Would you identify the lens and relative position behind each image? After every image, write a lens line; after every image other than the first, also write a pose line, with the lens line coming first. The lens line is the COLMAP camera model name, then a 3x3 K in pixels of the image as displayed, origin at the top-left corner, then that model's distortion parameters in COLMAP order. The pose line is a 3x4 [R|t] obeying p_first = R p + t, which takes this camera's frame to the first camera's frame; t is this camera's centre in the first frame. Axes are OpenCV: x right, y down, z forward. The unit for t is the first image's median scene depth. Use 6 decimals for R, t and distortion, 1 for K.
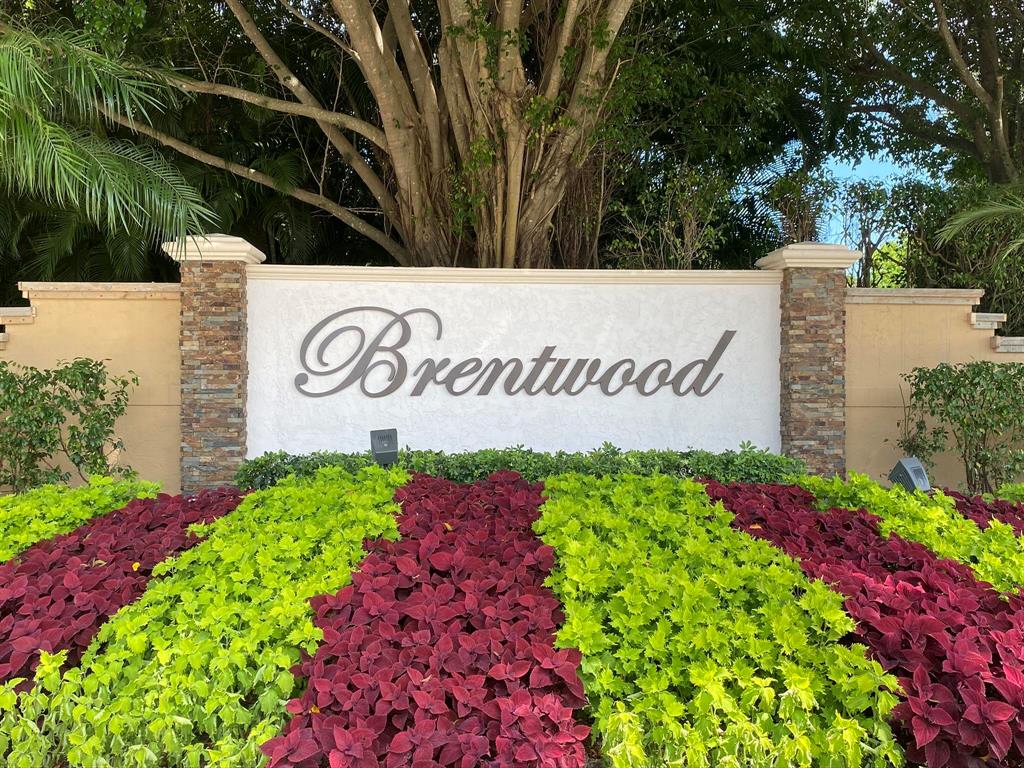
lens RADIAL K [[952.4, 0, 511.8], [0, 952.4, 385.1], [0, 0, 1]] dist [0.019925, 0.000000]
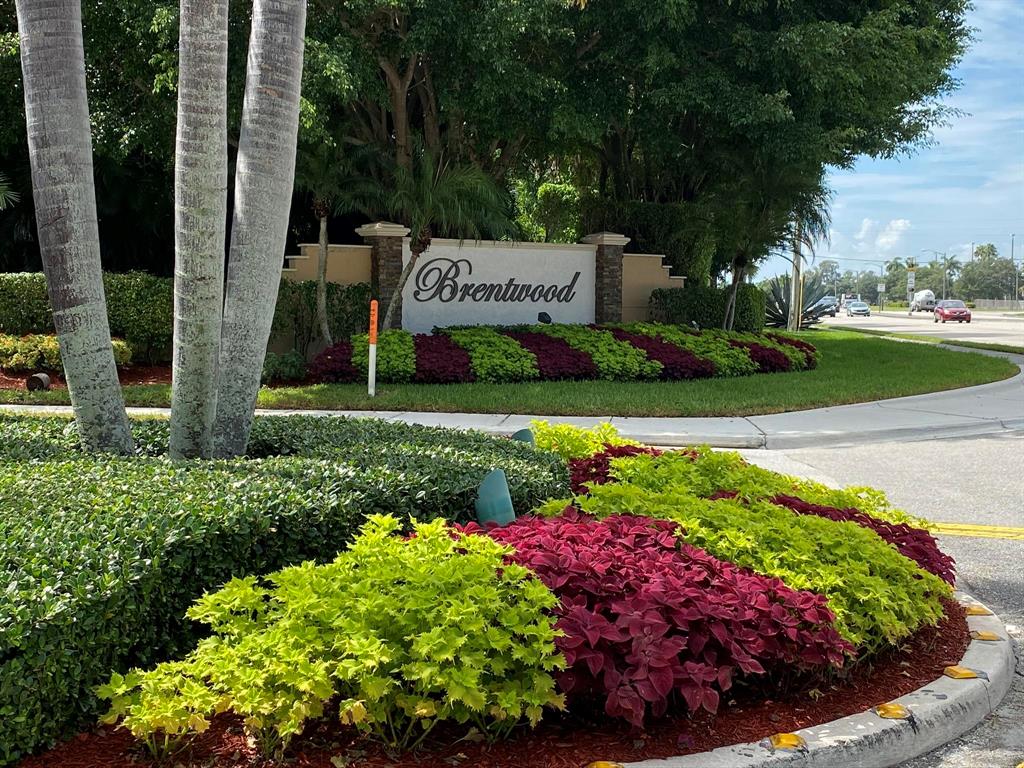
lens RADIAL K [[1494.0, 0, 512.0], [0, 1494.0, 383.7], [0, 0, 1]] dist [-0.020218, 0.000000]
pose [[0.829862, -0.025718, 0.557376, -1.825079], [-0.011412, 0.997946, 0.063037, -0.016282], [-0.557852, -0.058673, 0.827864, -1.765803]]
